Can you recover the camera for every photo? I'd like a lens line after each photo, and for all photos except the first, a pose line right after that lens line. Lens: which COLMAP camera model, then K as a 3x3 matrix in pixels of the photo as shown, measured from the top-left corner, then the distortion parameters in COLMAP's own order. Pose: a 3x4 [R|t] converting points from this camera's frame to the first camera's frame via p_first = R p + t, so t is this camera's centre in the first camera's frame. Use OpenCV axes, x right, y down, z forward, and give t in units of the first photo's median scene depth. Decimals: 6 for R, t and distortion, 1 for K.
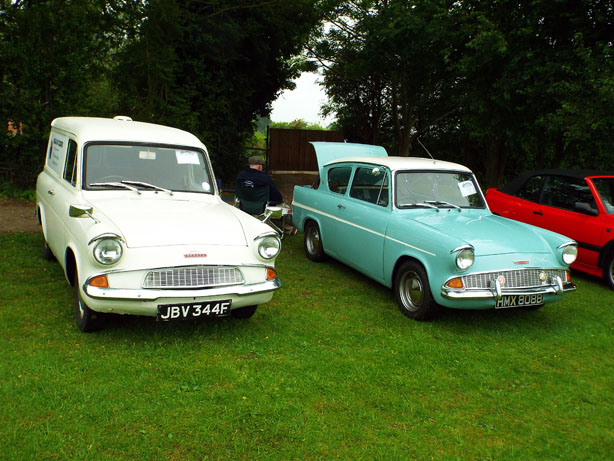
lens RADIAL K [[595.7, 0, 306.9], [0, 595.7, 231.1], [0, 0, 1]] dist [0.025003, 0.000000]
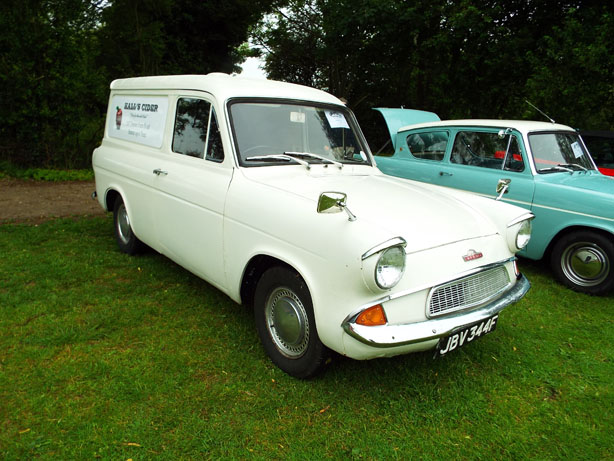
lens RADIAL K [[436.2, 0, 306.7], [0, 436.2, 230.0], [0, 0, 1]] dist [-0.011549, 0.003472]
pose [[0.976611, -0.068466, 0.203820, -0.299810], [0.048592, 0.993702, 0.100969, -0.031420], [-0.209449, -0.088704, 0.973788, 0.351585]]
